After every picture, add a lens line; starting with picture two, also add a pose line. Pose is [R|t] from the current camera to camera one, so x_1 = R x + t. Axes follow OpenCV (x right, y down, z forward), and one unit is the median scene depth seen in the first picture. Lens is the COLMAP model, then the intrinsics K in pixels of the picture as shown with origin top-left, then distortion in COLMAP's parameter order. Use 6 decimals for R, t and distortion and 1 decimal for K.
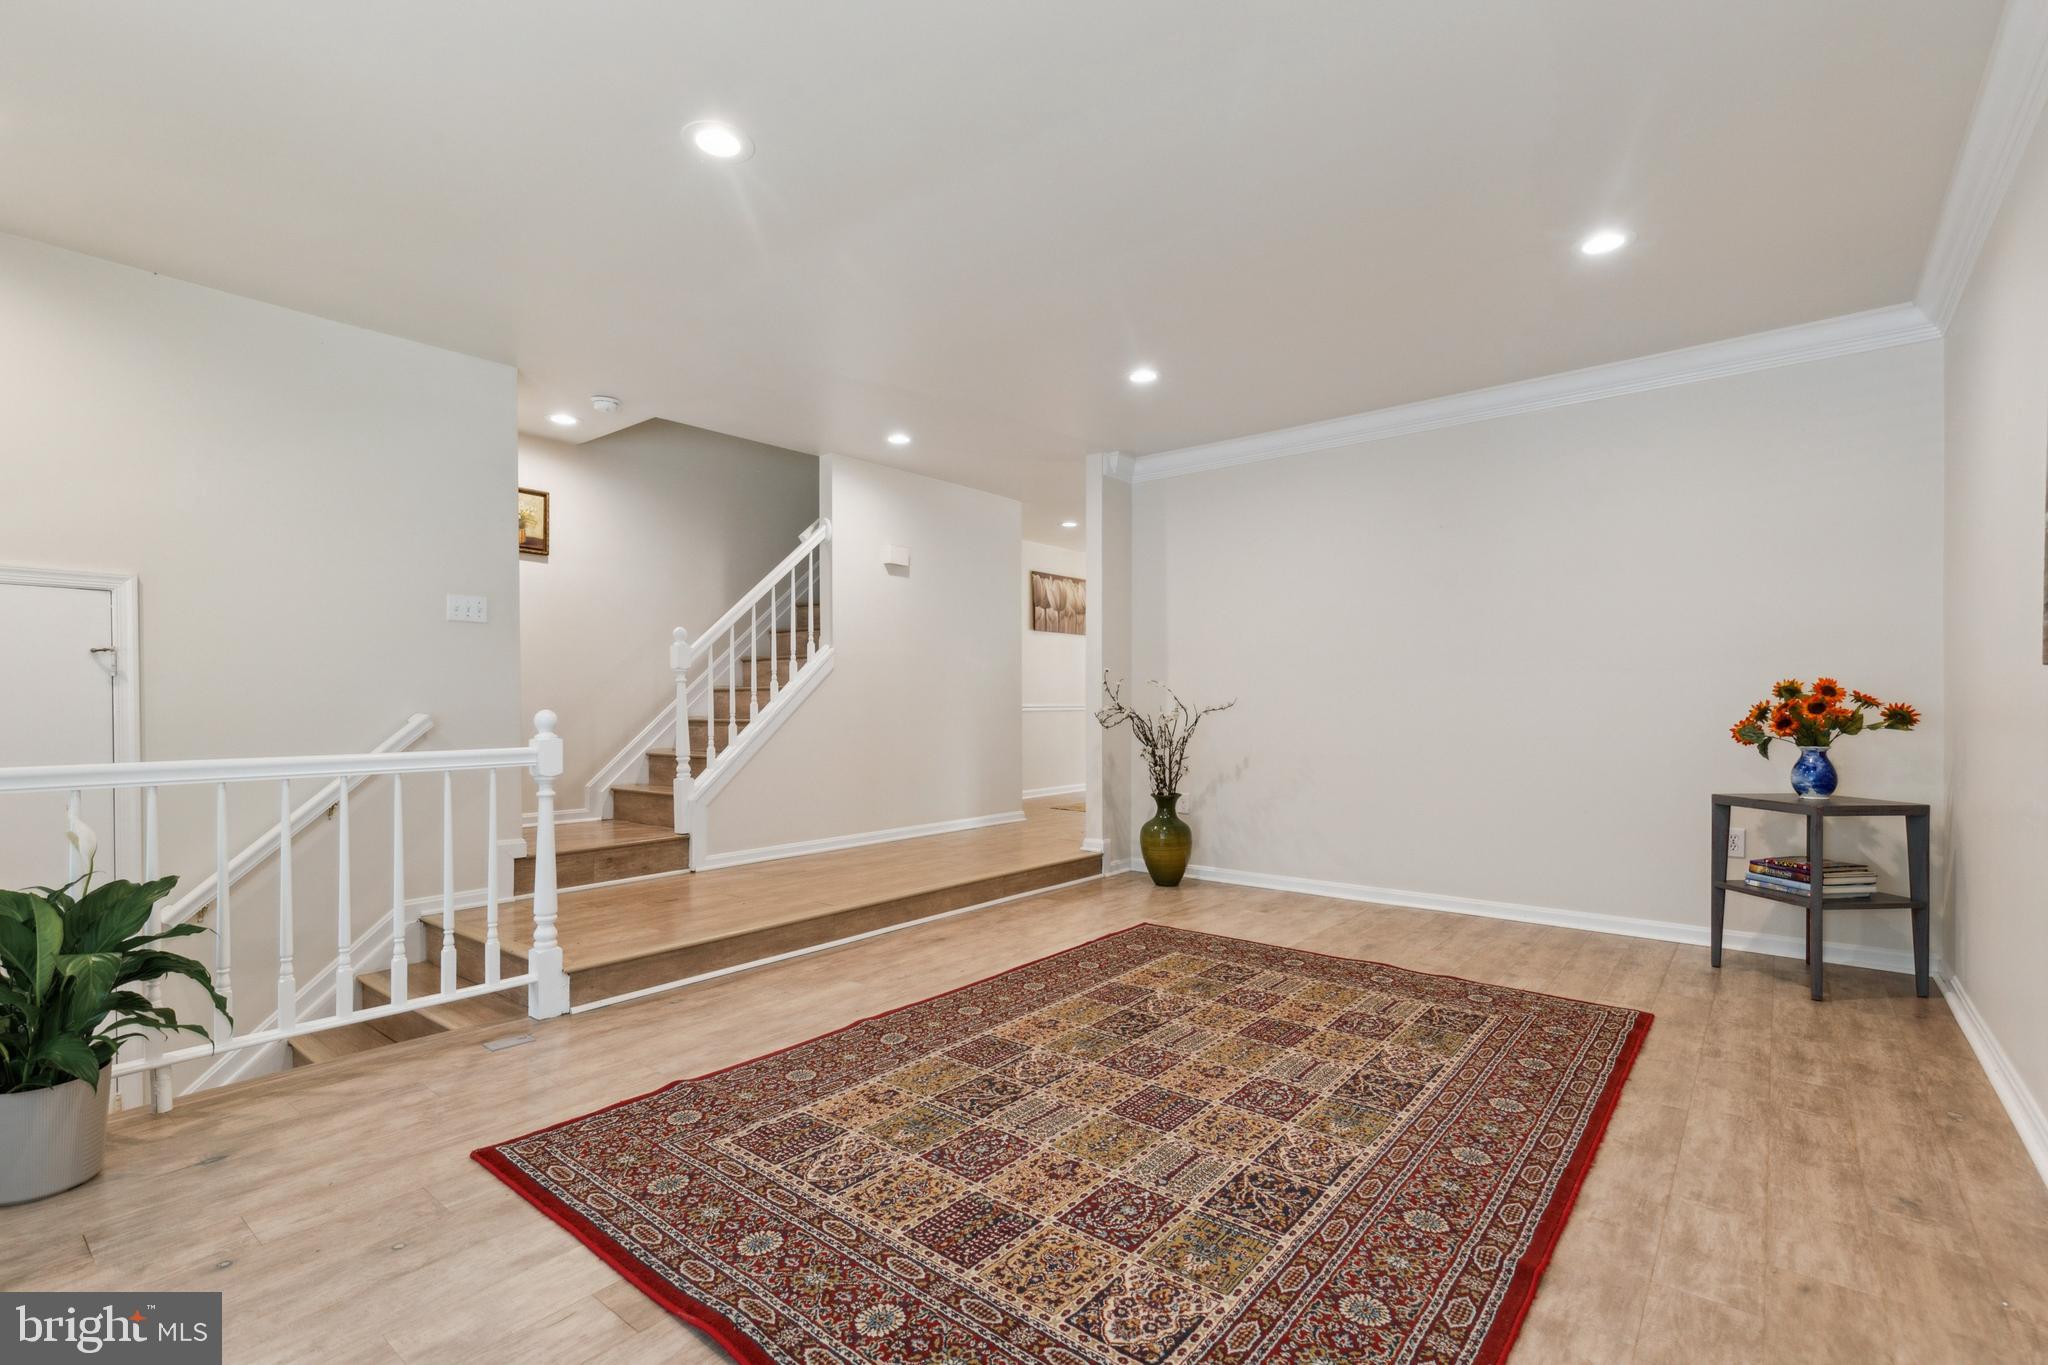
lens RADIAL K [[935.5, 0, 1020.7], [0, 935.5, 698.7], [0, 0, 1]] dist [0.003037, -0.000053]
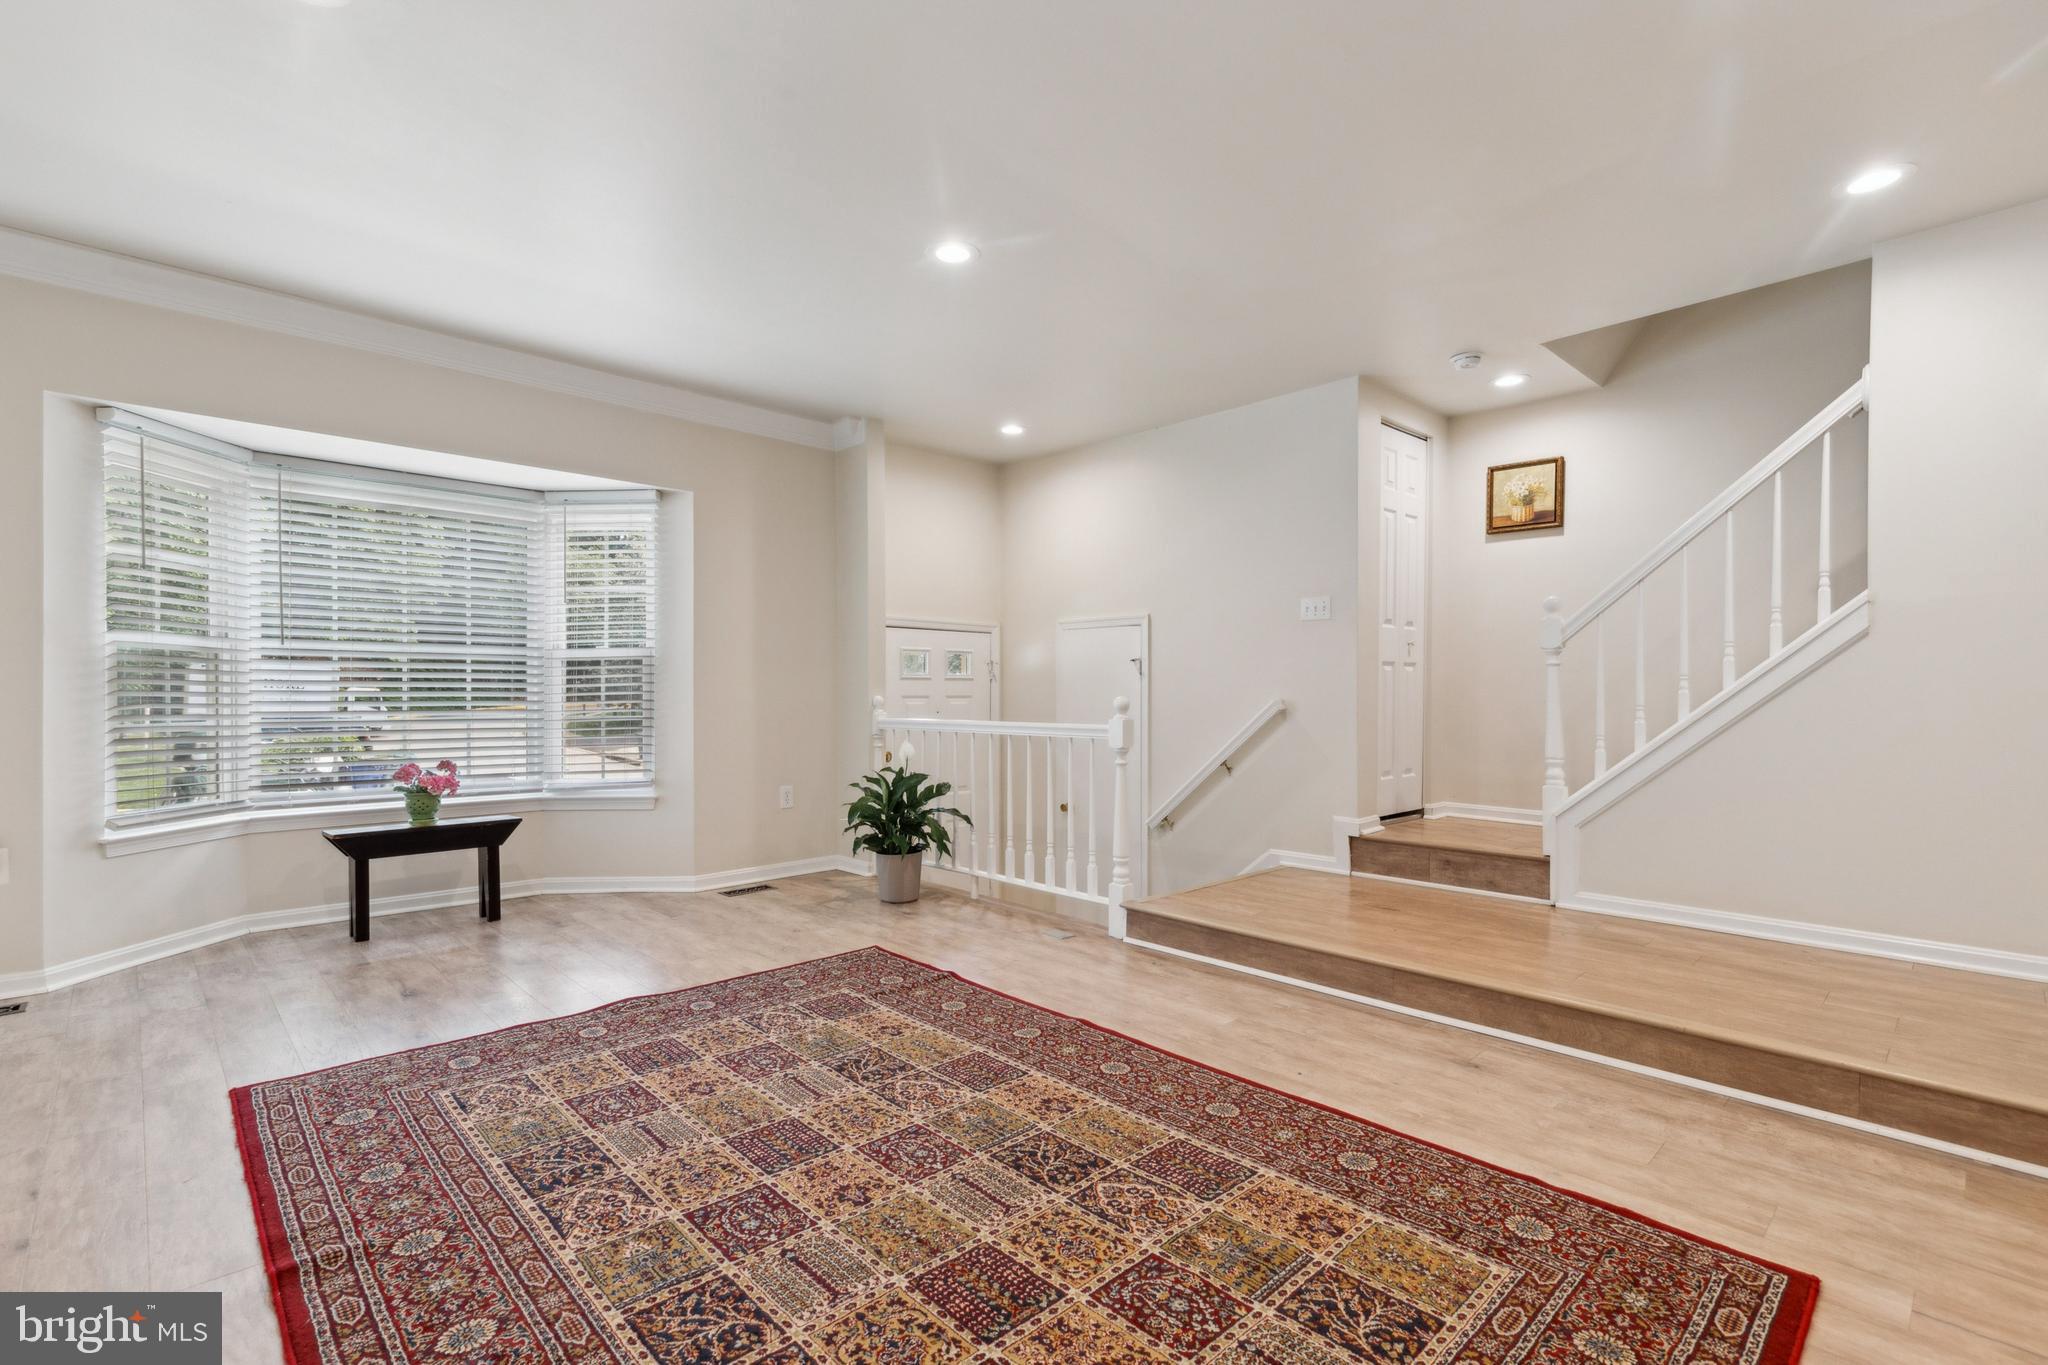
lens RADIAL K [[935.5, 0, 1018.3], [0, 935.5, 690.6], [0, 0, 1]] dist [0.003037, -0.000053]
pose [[-0.126888, 0.001489, -0.991916, 0.852148], [0.001300, 0.999998, 0.001335, 0.003880], [0.991916, -0.001120, -0.126890, 1.136396]]
